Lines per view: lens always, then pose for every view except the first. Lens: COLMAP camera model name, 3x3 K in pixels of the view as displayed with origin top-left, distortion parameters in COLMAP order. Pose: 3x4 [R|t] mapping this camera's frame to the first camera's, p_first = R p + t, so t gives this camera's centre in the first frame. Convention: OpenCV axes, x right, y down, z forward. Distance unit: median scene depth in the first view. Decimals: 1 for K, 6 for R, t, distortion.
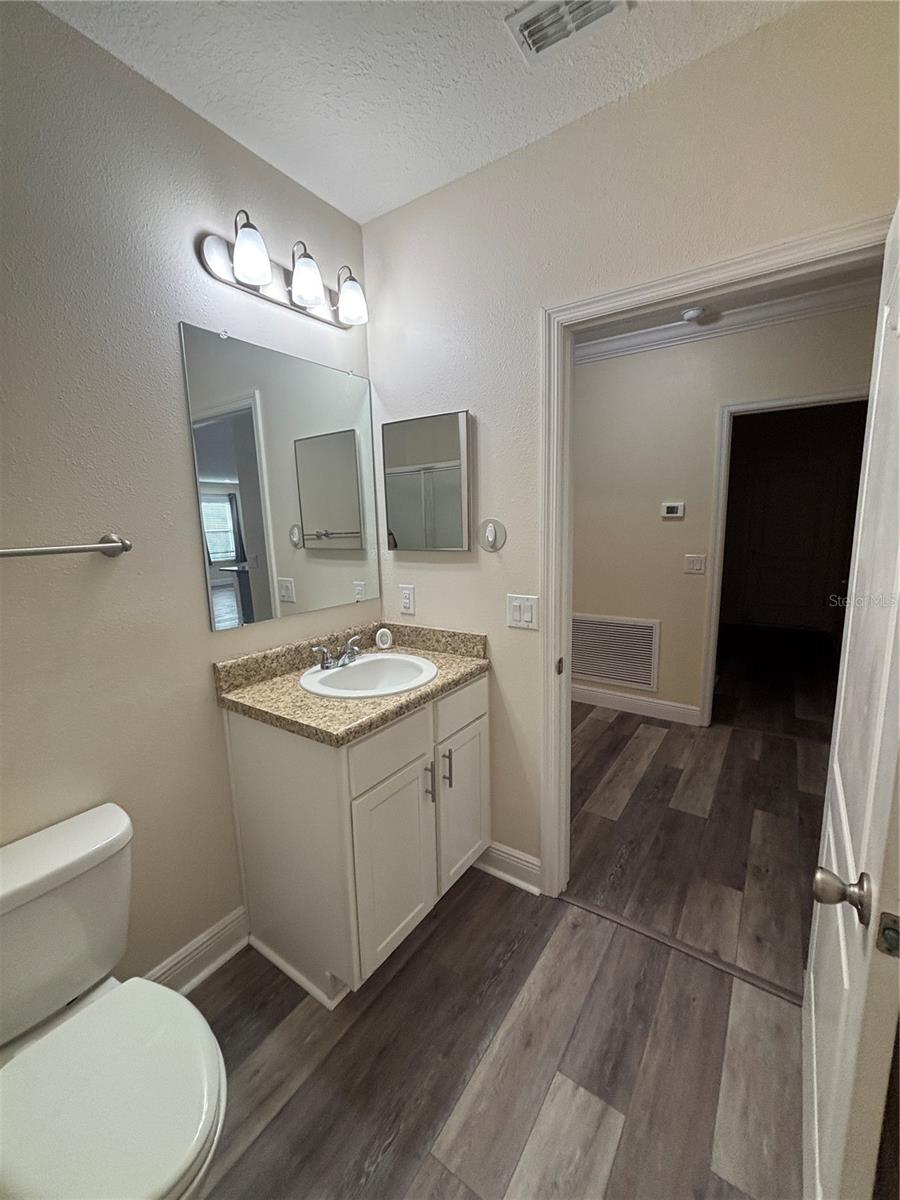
lens RADIAL K [[484.0, 0, 452.1], [0, 484.0, 599.0], [0, 0, 1]] dist [-0.004185, 0.000884]
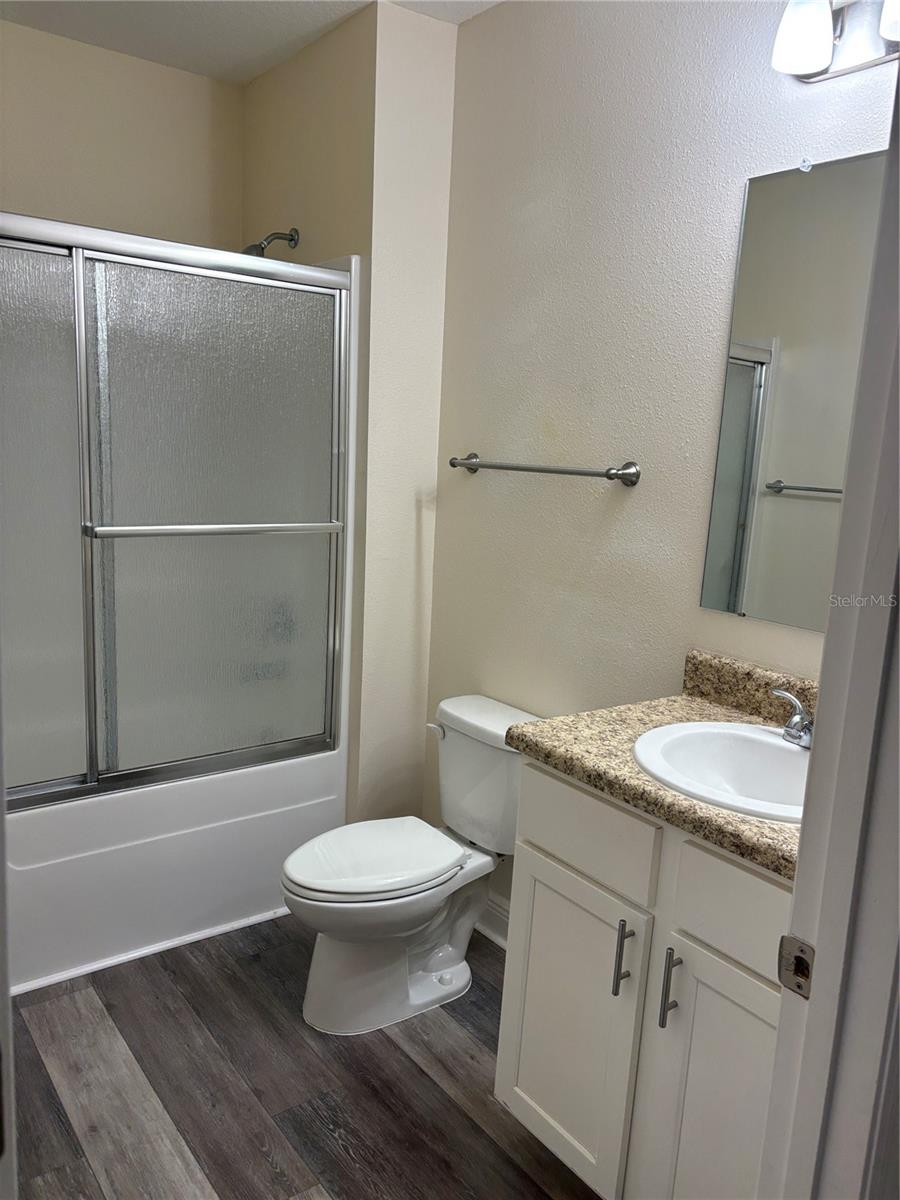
lens RADIAL K [[909.2, 0, 440.2], [0, 909.2, 602.0], [0, 0, 1]] dist [0.030180, -0.026086]
pose [[-0.319975, 0.178372, -0.930484, 0.898840], [-0.202593, 0.946519, 0.251113, -0.202134], [0.925512, 0.268860, -0.266725, 1.007600]]
